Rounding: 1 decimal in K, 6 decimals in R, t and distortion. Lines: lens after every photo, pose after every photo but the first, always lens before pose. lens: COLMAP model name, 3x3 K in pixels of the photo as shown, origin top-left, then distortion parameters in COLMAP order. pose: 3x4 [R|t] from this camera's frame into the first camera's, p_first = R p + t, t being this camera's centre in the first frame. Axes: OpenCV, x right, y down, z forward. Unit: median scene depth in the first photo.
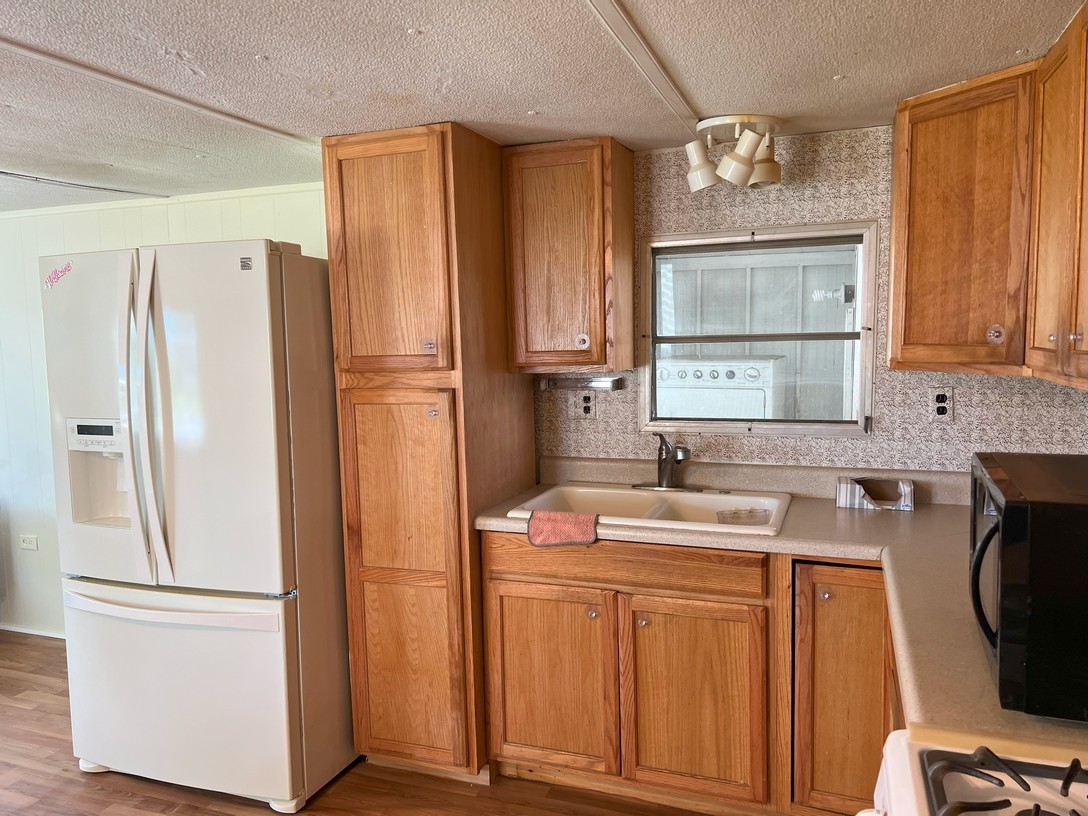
lens RADIAL K [[820.6, 0, 540.0], [0, 820.6, 412.4], [0, 0, 1]] dist [0.026614, -0.025266]
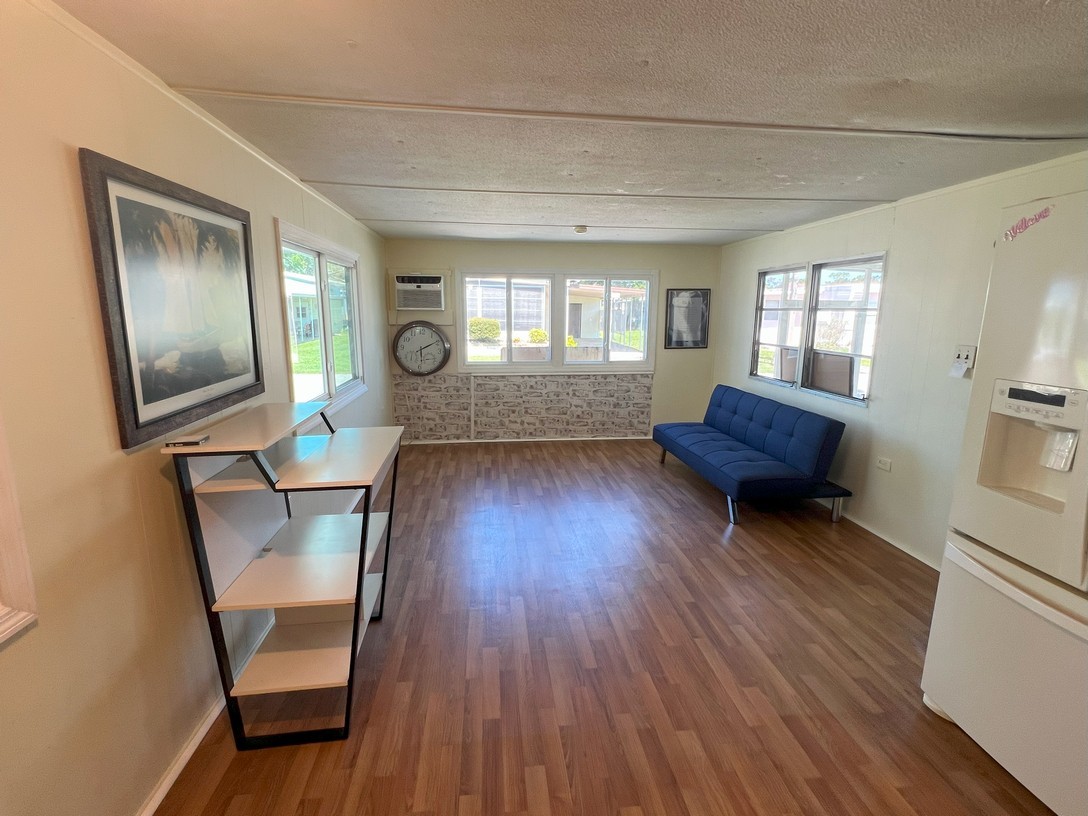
lens RADIAL K [[506.1, 0, 544.4], [0, 506.1, 406.5], [0, 0, 1]] dist [0.002115, 0.000471]
pose [[0.456505, 0.188017, -0.869628, -0.291248], [-0.102343, 0.982026, 0.158593, -0.001302], [0.883815, 0.016602, 0.467542, 0.257520]]
